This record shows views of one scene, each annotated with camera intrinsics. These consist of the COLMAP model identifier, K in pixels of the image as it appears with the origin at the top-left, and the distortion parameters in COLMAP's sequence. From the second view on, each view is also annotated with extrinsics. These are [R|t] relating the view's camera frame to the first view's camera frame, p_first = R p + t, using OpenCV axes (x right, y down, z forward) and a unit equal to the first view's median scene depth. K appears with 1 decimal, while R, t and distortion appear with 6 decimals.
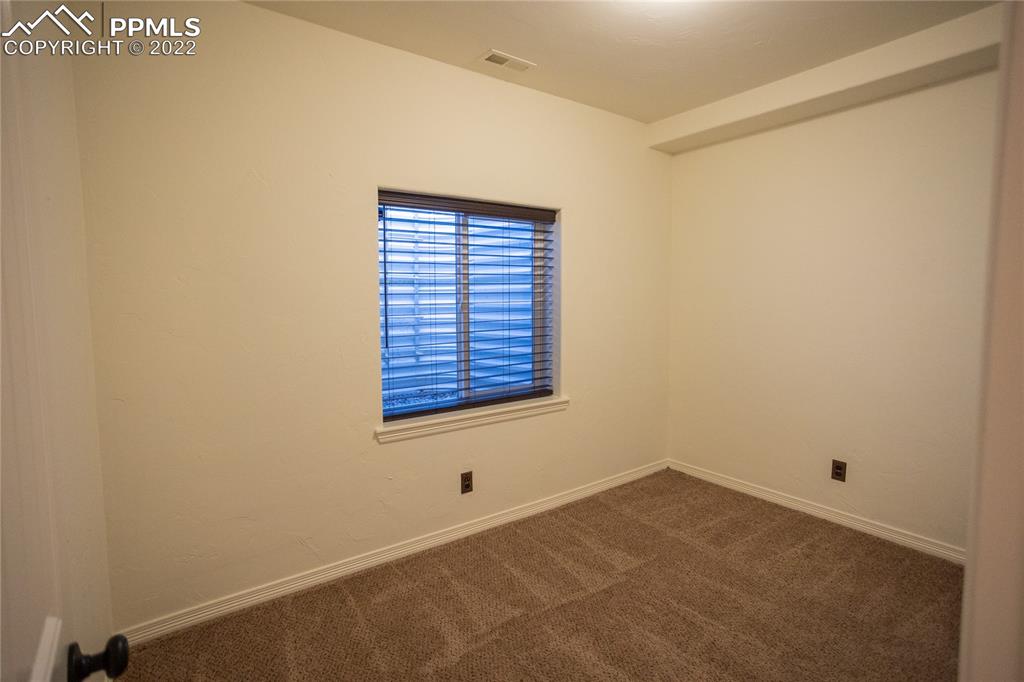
lens RADIAL K [[521.4, 0, 512.0], [0, 521.4, 341.0], [0, 0, 1]] dist [-0.015636, 0.000203]
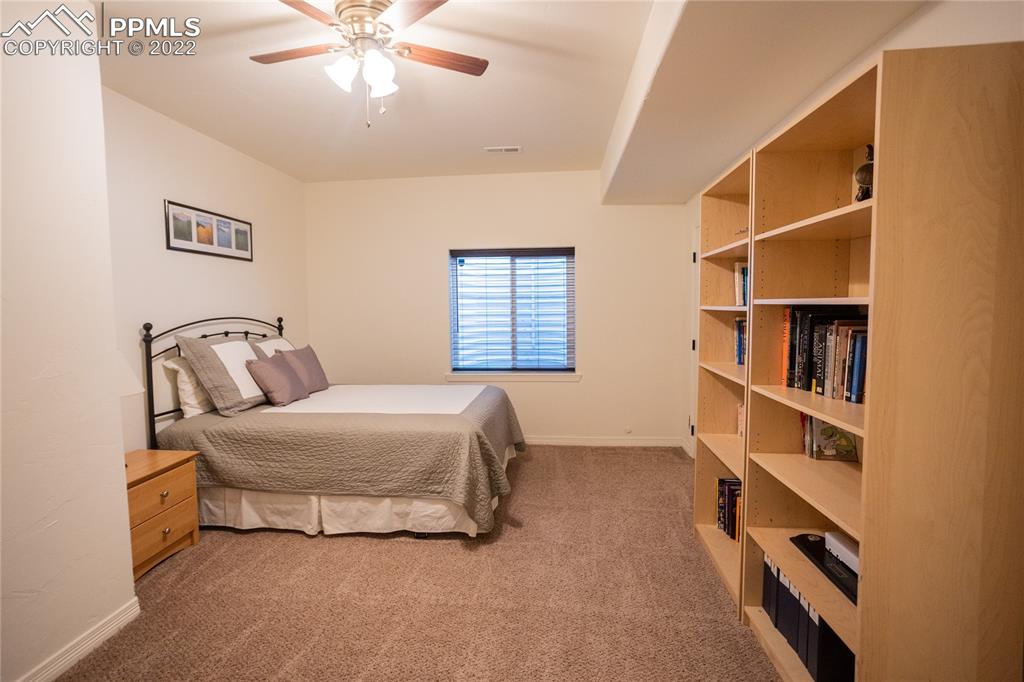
lens RADIAL K [[521.4, 0, 512.0], [0, 521.4, 341.0], [0, 0, 1]] dist [-0.015636, 0.000203]
pose [[0.744342, 0.041983, -0.666478, 1.026278], [-0.052948, 0.998590, 0.003770, 0.021573], [0.665697, 0.032482, 0.745515, -0.241770]]
